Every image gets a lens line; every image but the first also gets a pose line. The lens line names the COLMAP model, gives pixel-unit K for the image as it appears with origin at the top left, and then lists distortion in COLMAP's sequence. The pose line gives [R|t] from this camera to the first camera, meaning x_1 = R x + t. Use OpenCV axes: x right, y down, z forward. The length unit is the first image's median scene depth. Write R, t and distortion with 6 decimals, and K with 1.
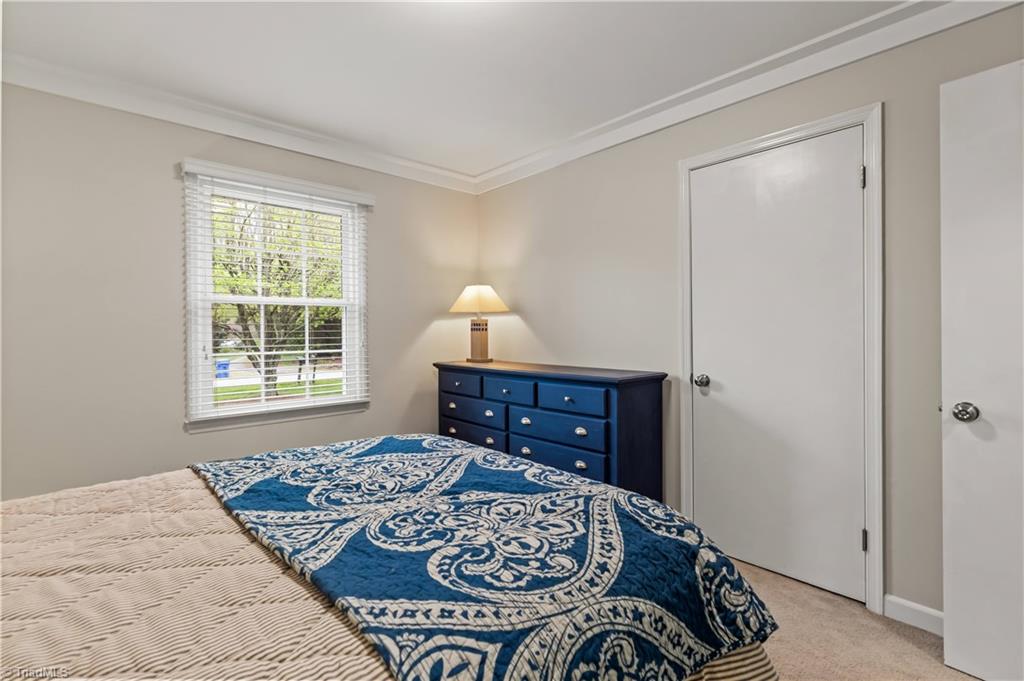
lens RADIAL K [[461.5, 0, 518.6], [0, 461.5, 340.1], [0, 0, 1]] dist [-0.000123, -0.000012]
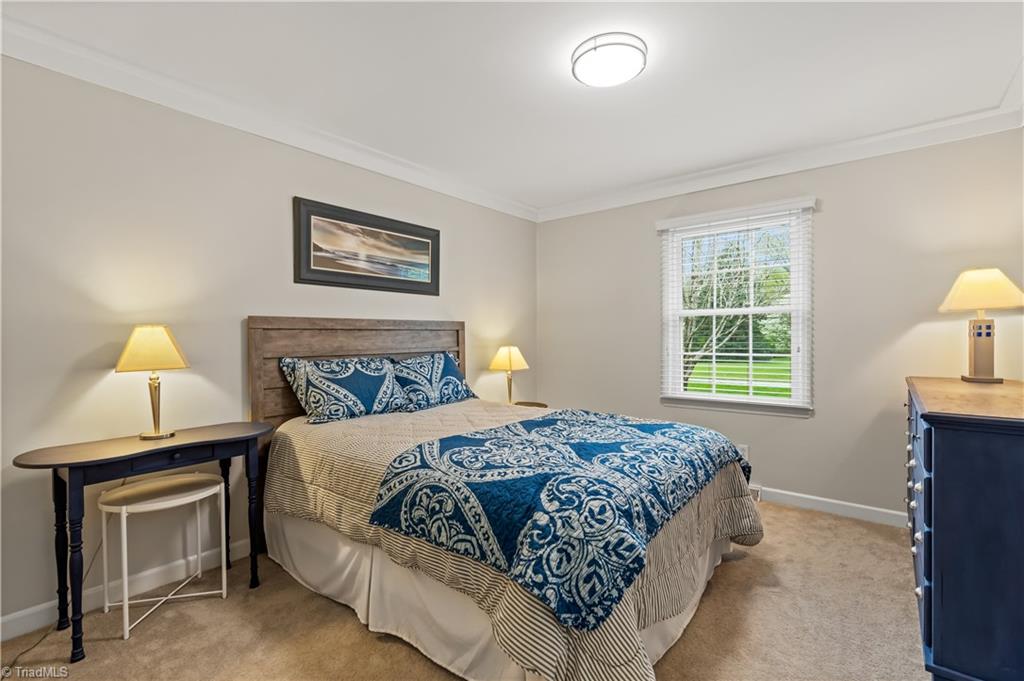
lens RADIAL K [[461.5, 0, 518.6], [0, 461.5, 340.1], [0, 0, 1]] dist [-0.000123, -0.000012]
pose [[0.152652, 0.012187, -0.988205, 1.531826], [-0.017680, 0.999798, 0.009599, -0.029552], [0.988122, 0.016007, 0.152837, 0.690158]]
